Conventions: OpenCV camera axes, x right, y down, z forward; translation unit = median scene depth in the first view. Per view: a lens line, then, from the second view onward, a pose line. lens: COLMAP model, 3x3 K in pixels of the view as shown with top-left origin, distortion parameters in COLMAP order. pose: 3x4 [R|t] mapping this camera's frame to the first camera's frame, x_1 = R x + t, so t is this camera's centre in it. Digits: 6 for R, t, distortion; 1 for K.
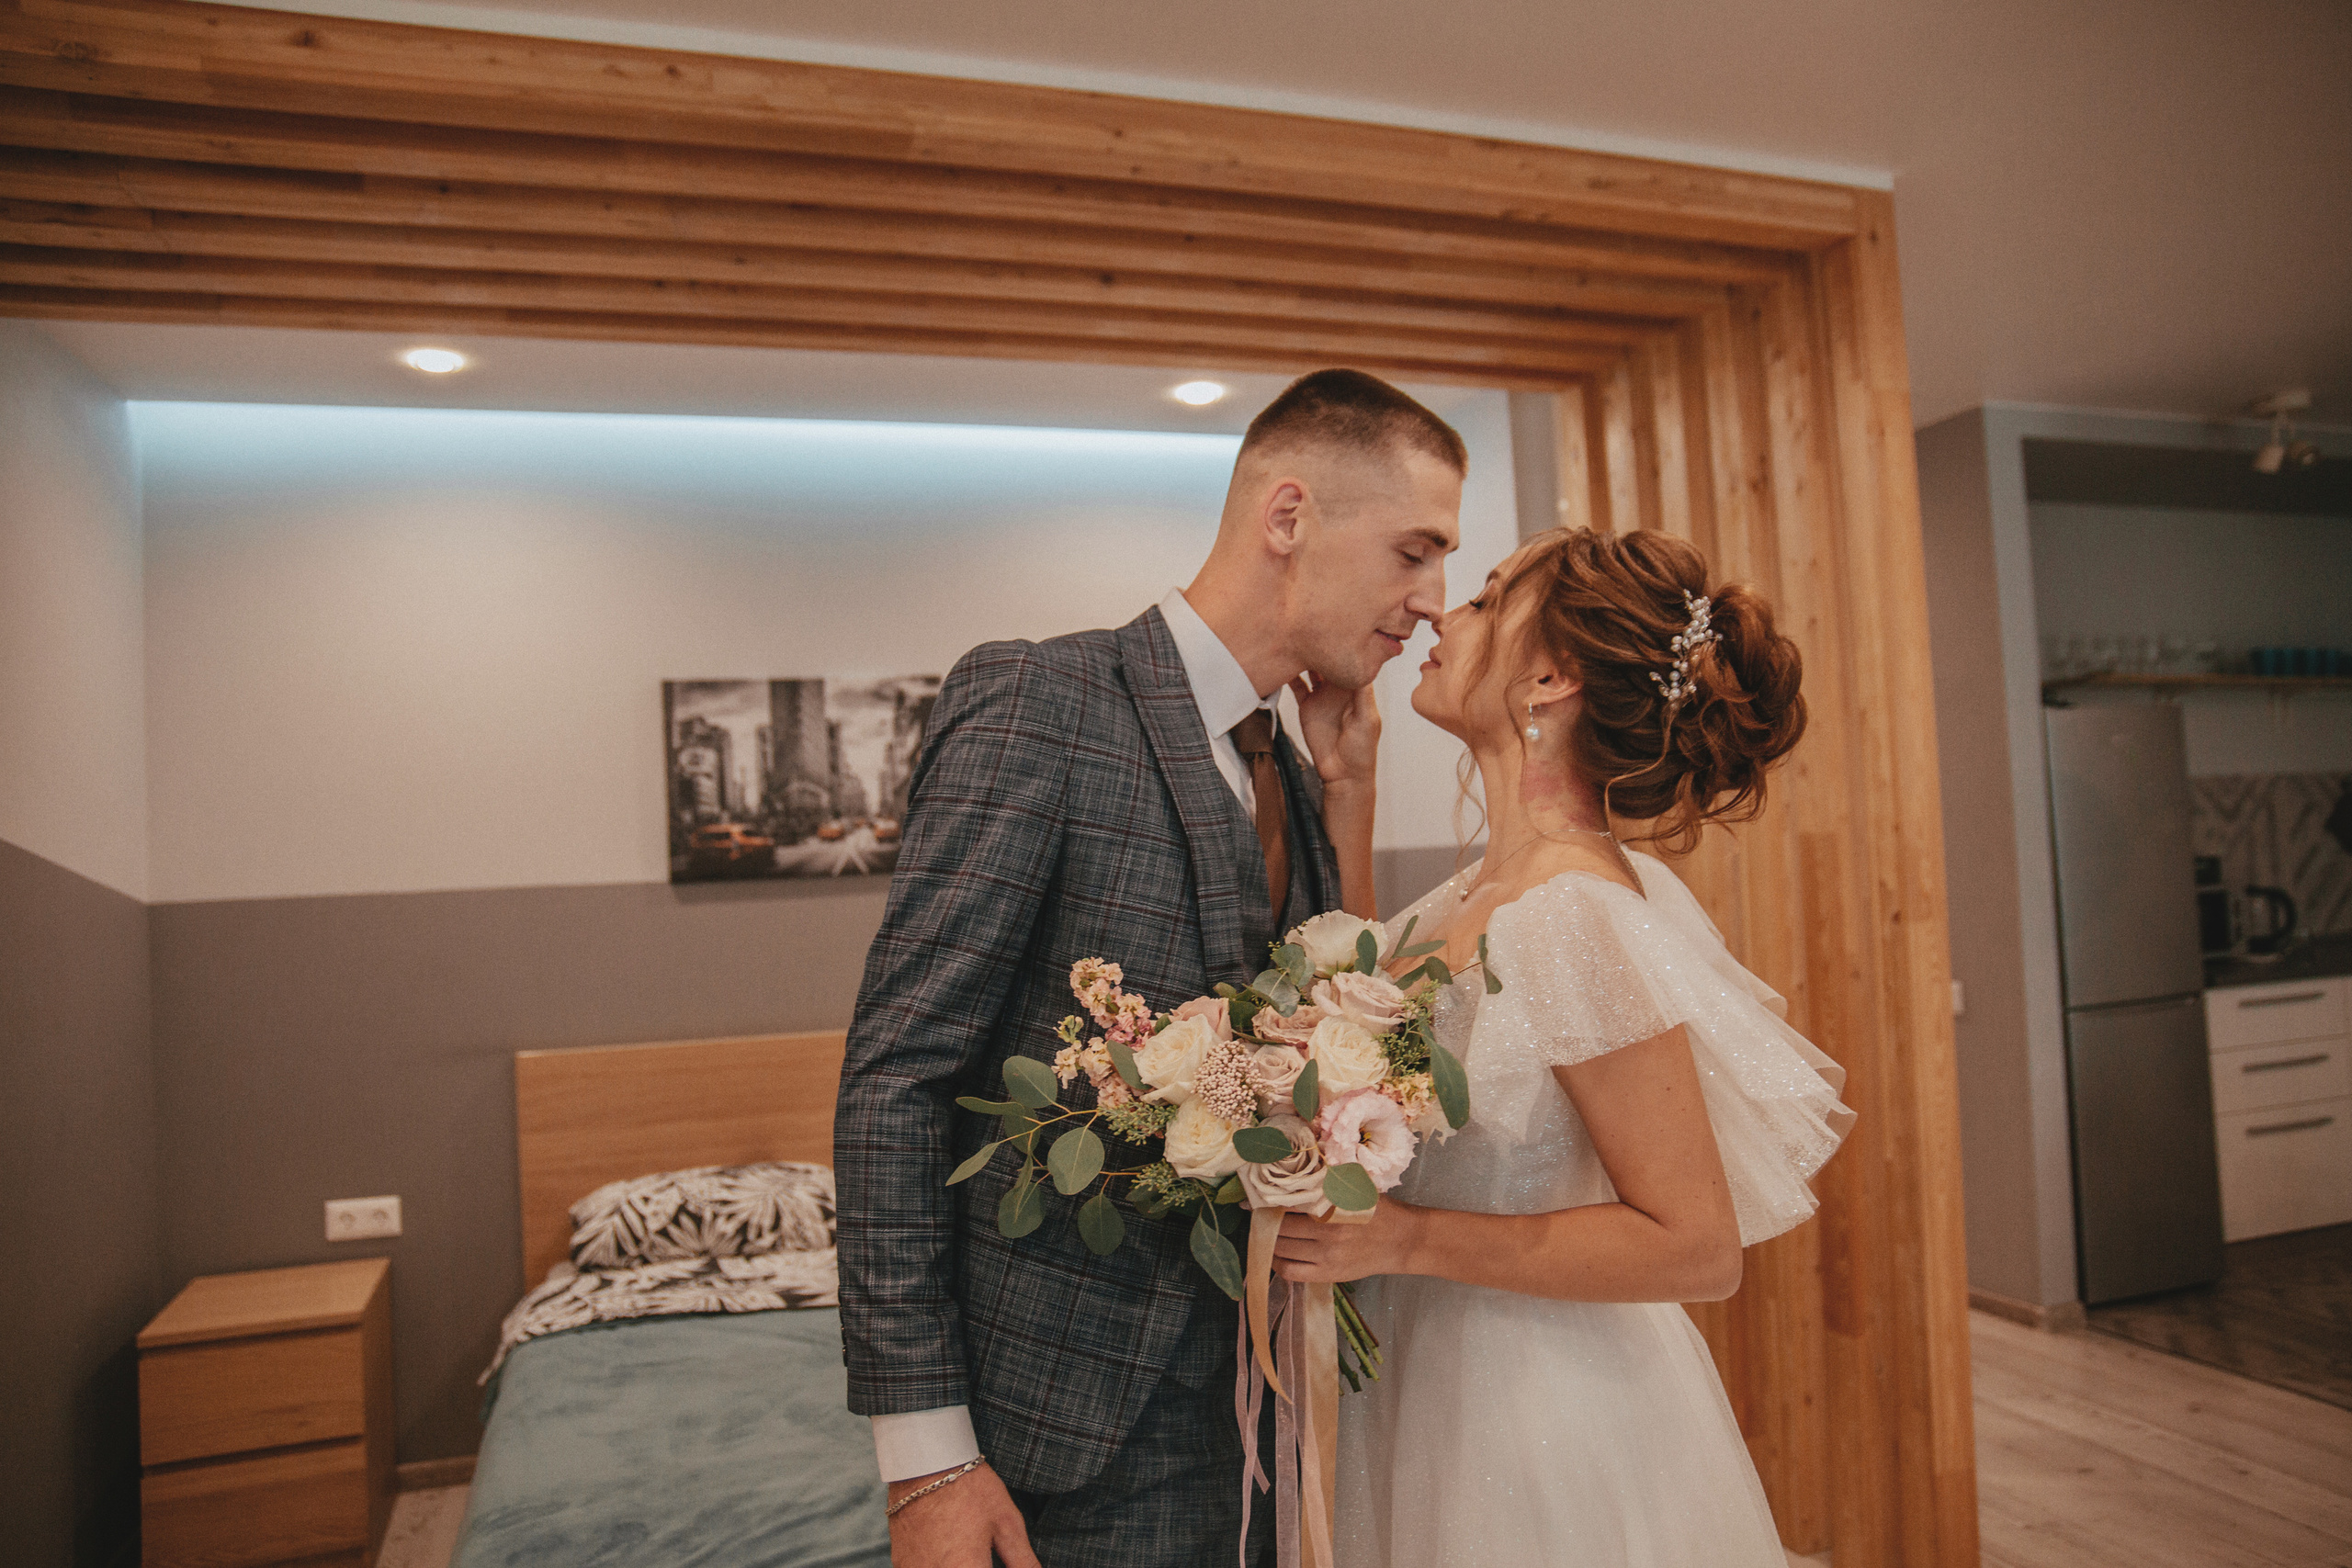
lens RADIAL K [[1562.5, 0, 1176.0], [0, 1562.5, 784.0], [0, 0, 1]] dist [-0.124640, 0.085632]
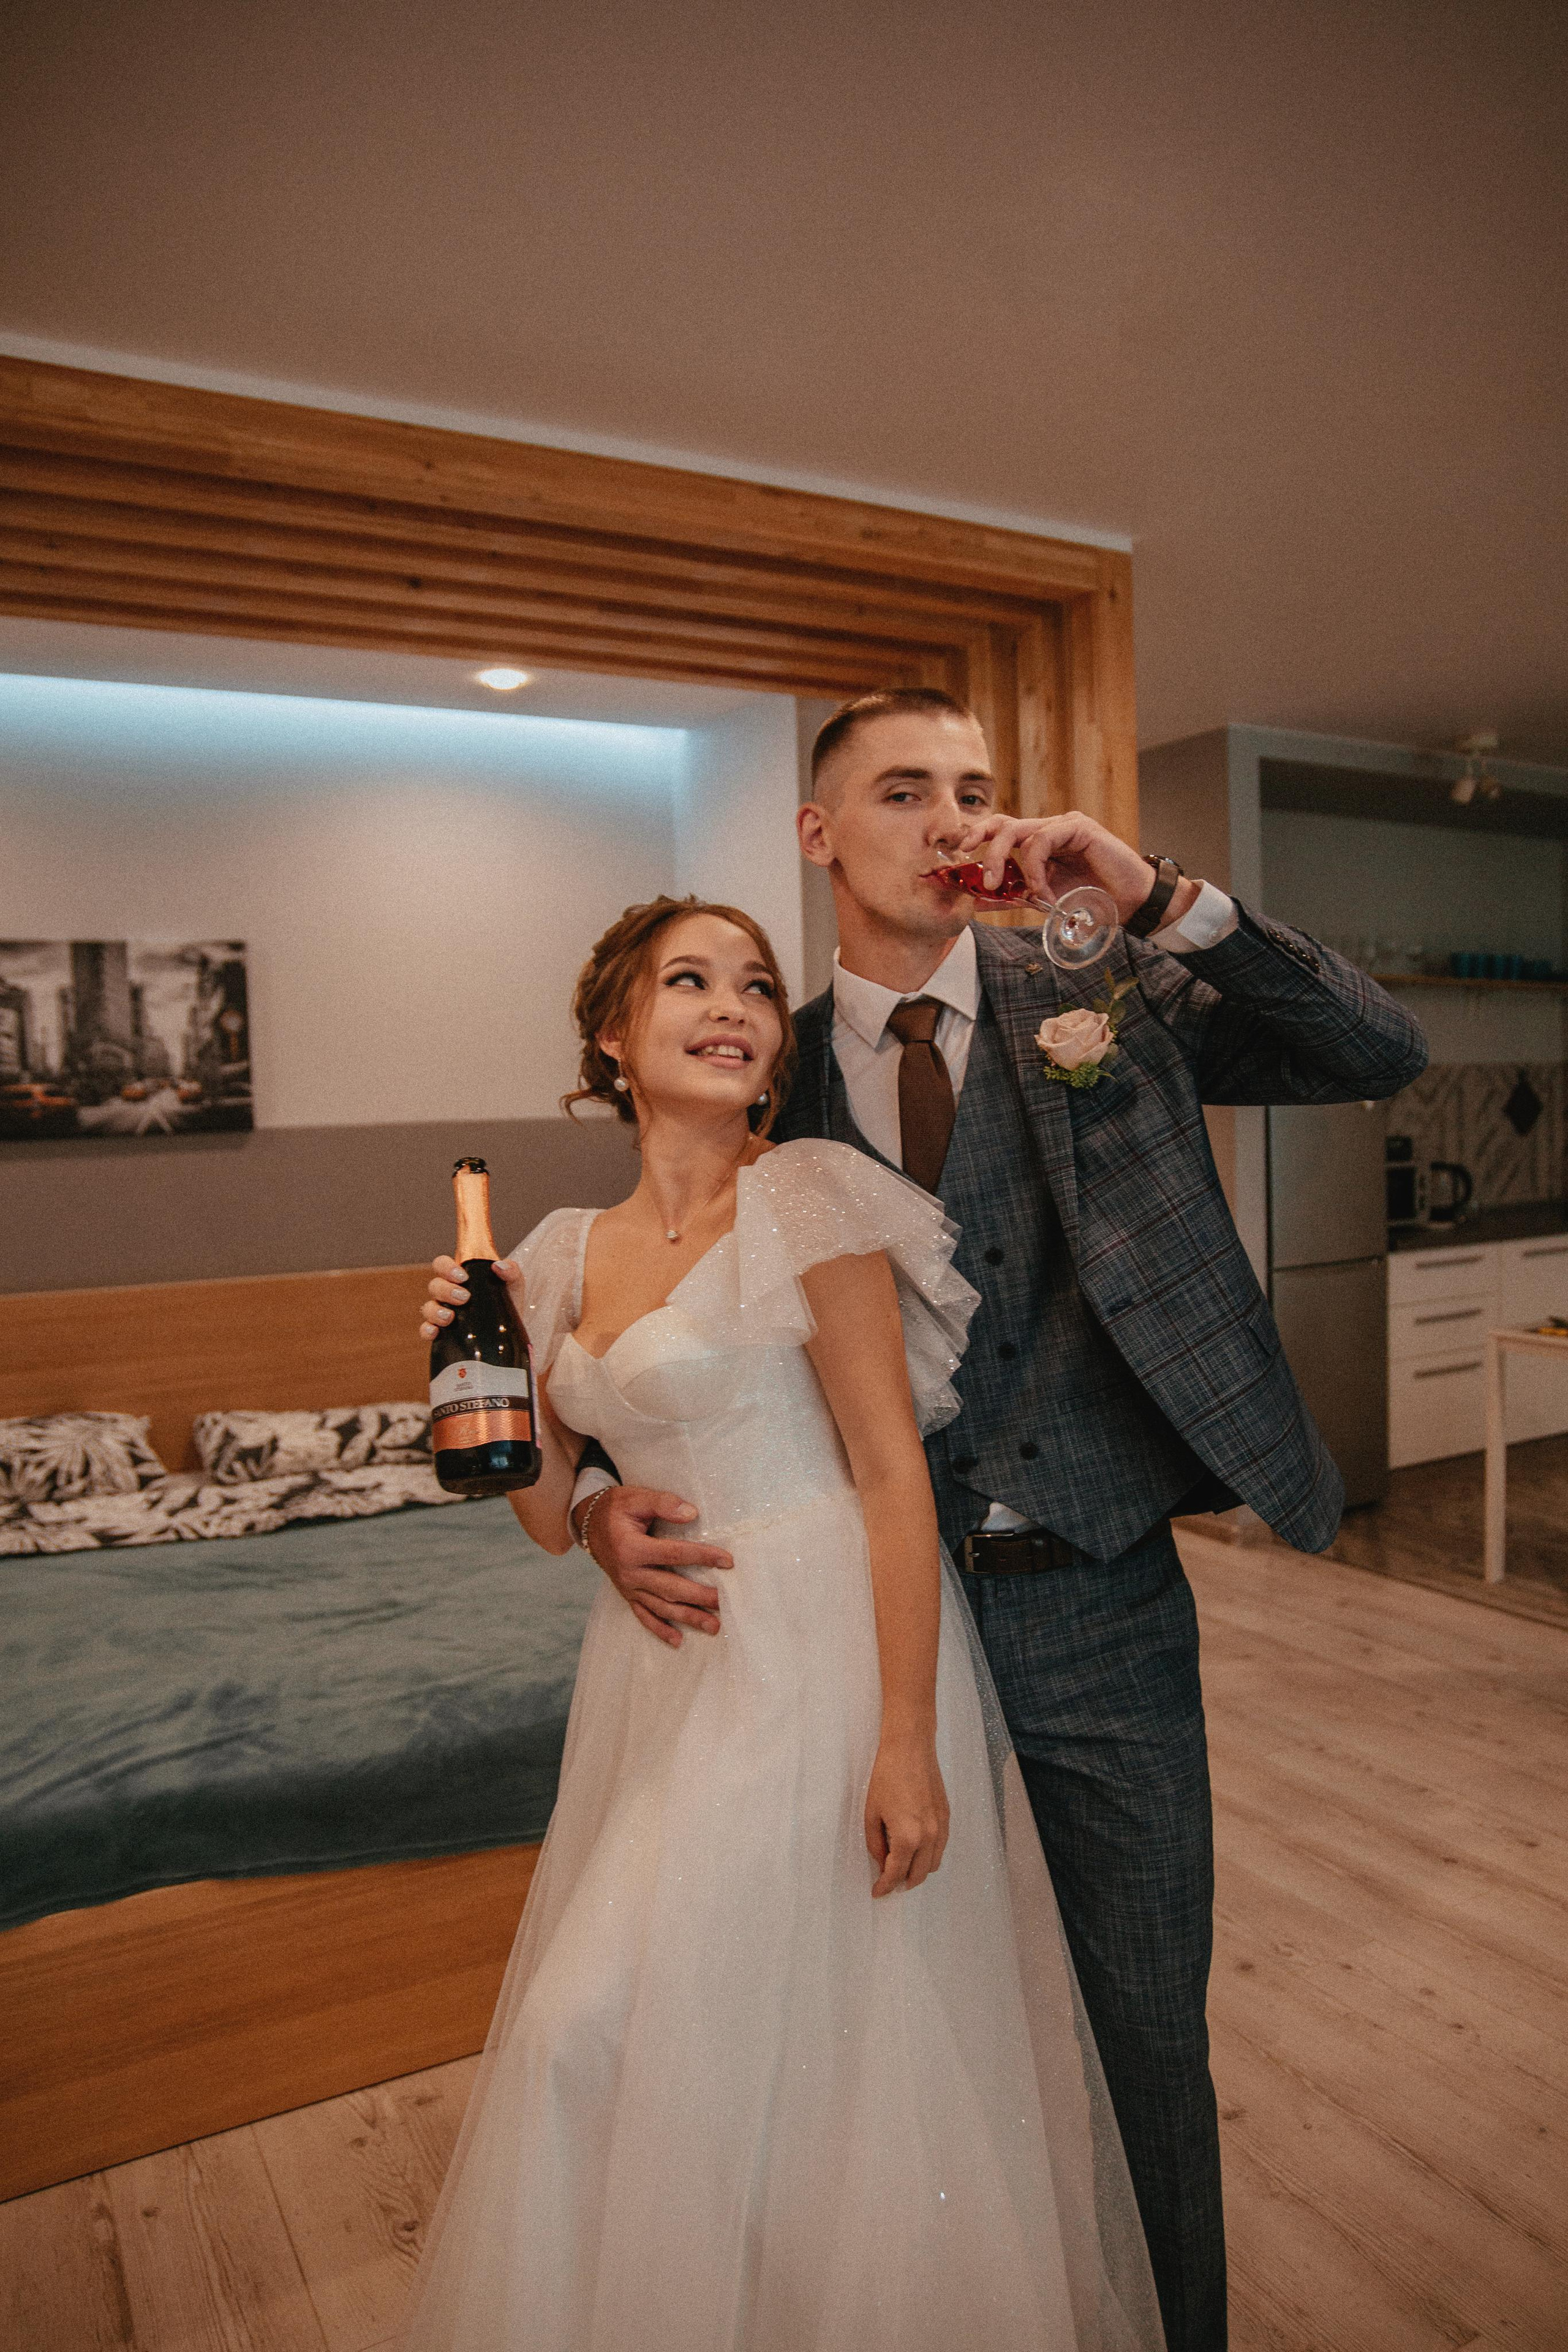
lens RADIAL K [[1596.9, 0, 784.0], [0, 1596.9, 1176.0], [0, 0, 1]] dist [-0.117411, 0.079922]
pose [[0.981948, 0.010701, 0.188849, 0.004273], [-0.028569, 0.995335, 0.092149, -0.025138], [-0.186982, -0.095881, 0.977673, -0.109999]]
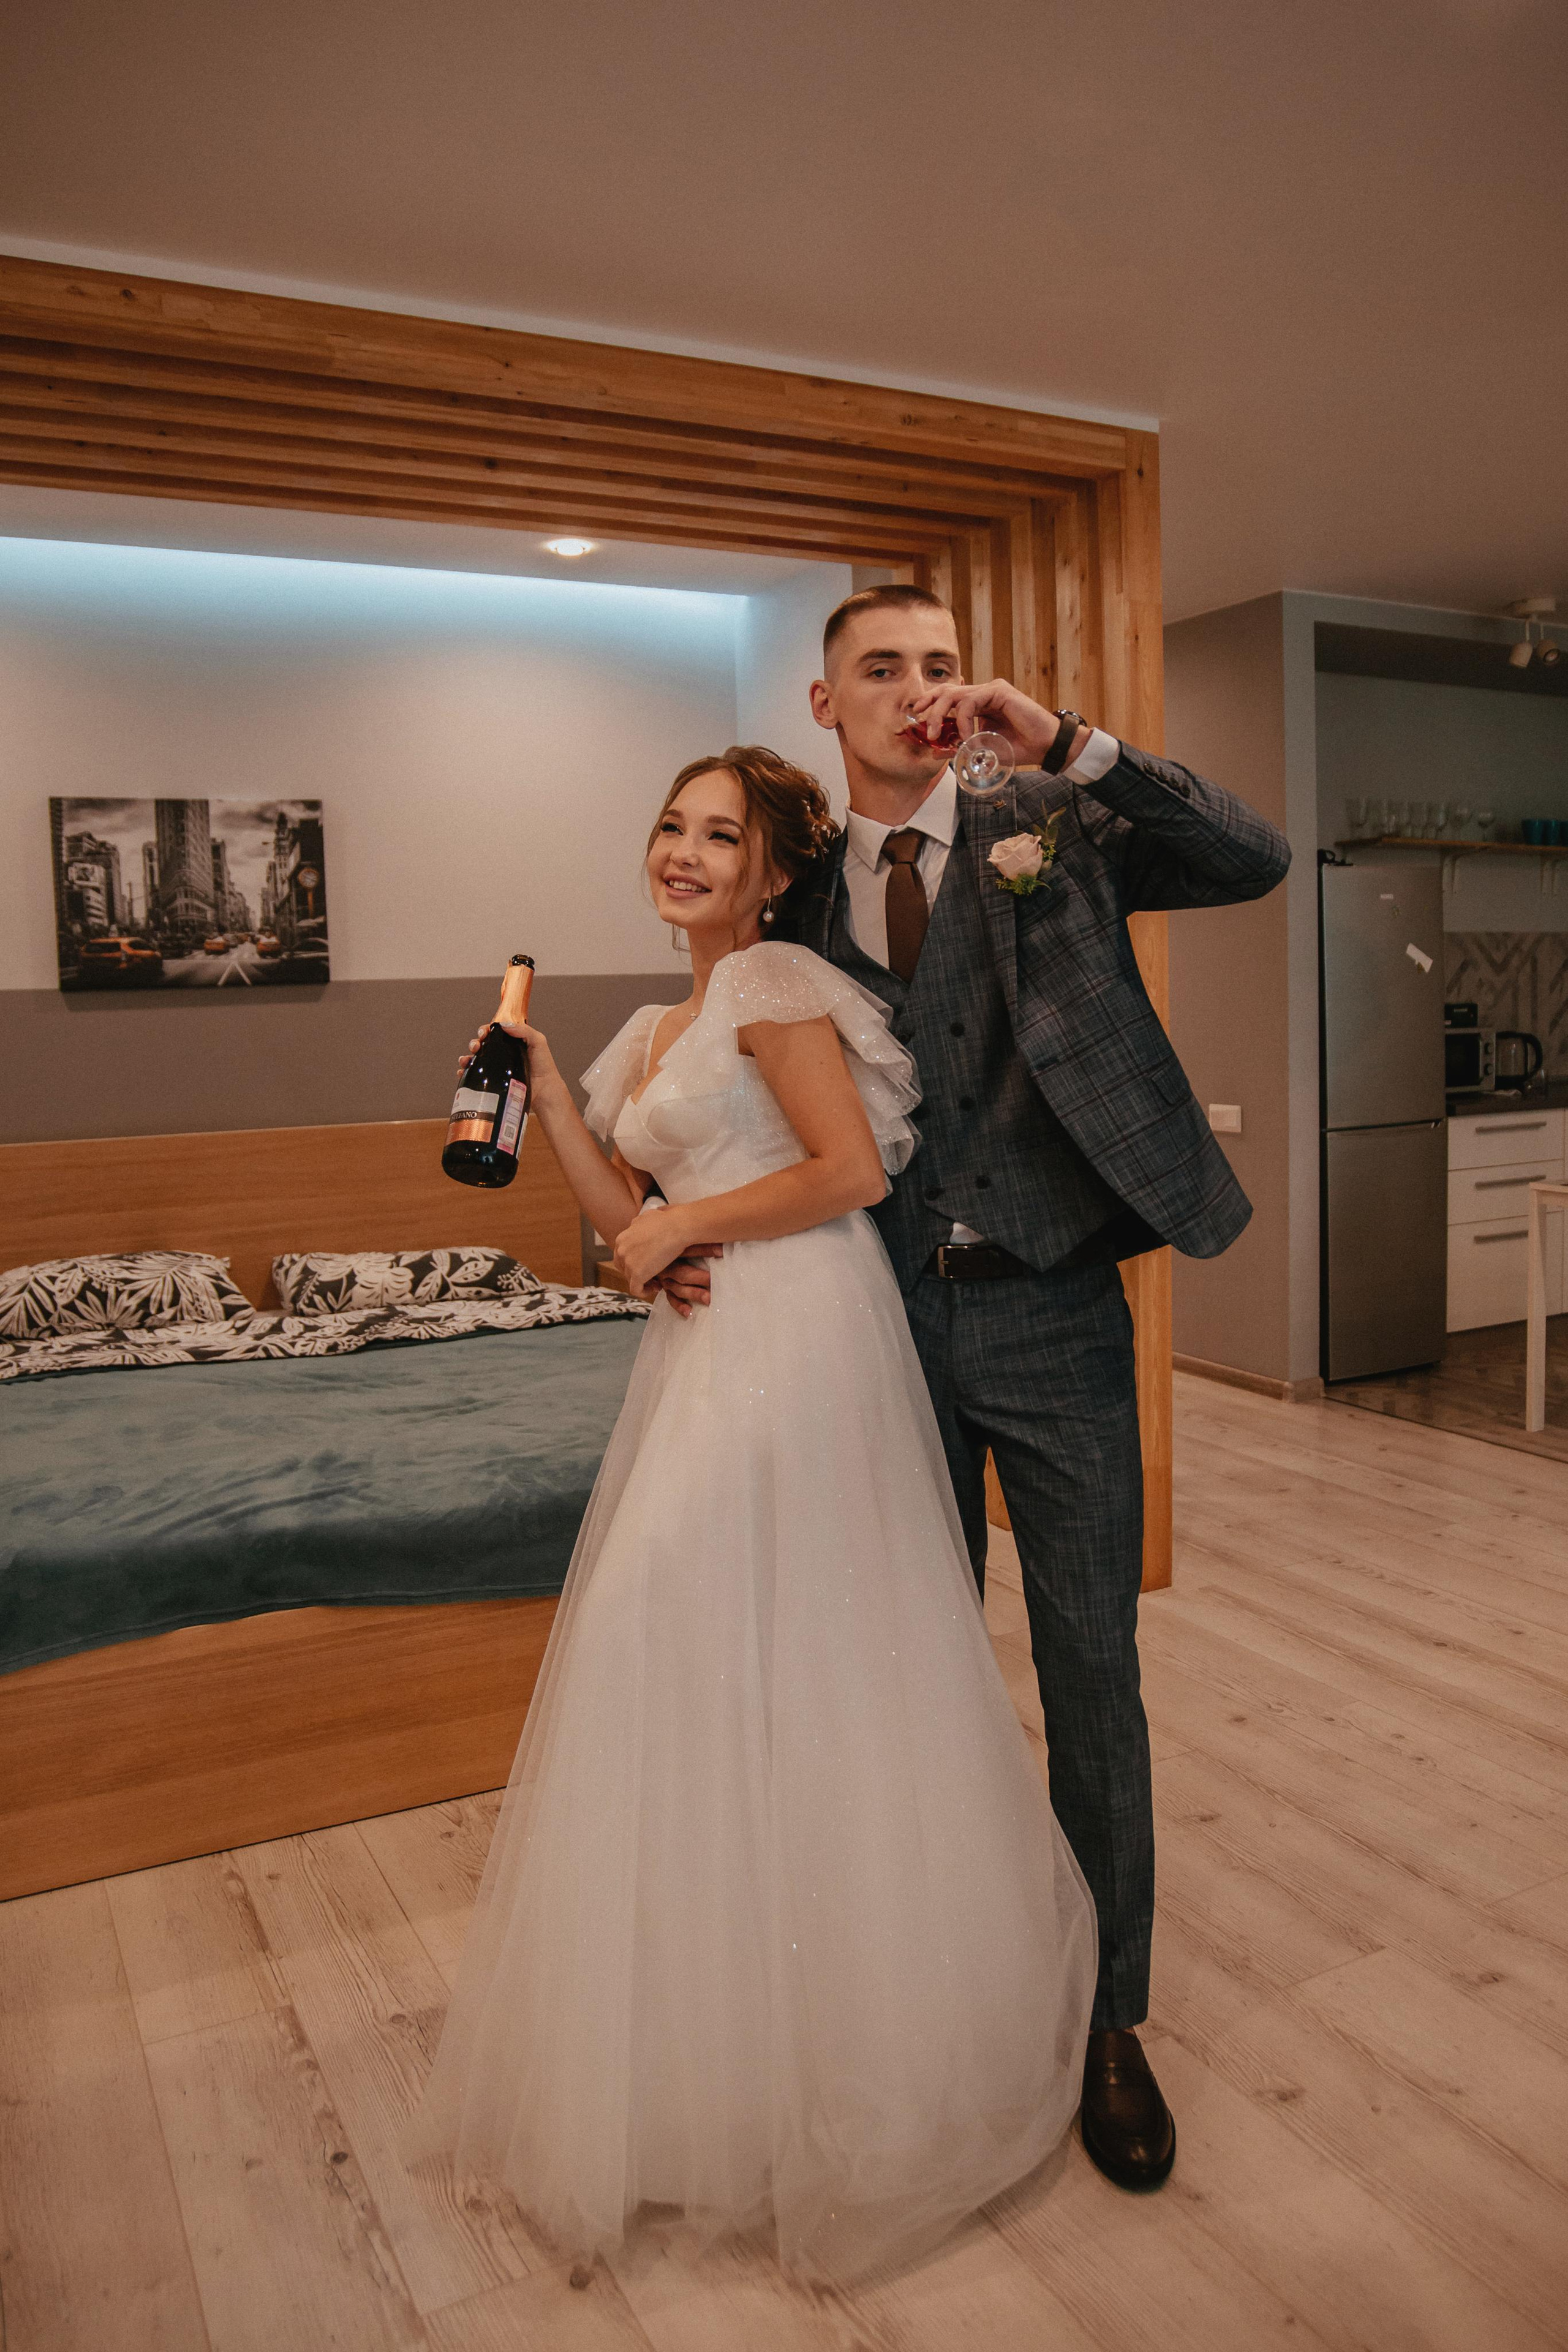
lens RADIAL K [[1771.9, 0, 859.4], [0, 1771.9, 1120.6], [0, 0, 1]] dist [-0.115205, 0.076907]
pose [[0.983253, 0.009609, 0.181994, -0.005007], [-0.030988, 0.992882, 0.114998, -0.001433], [-0.179594, -0.118712, 0.976552, -0.302819]]
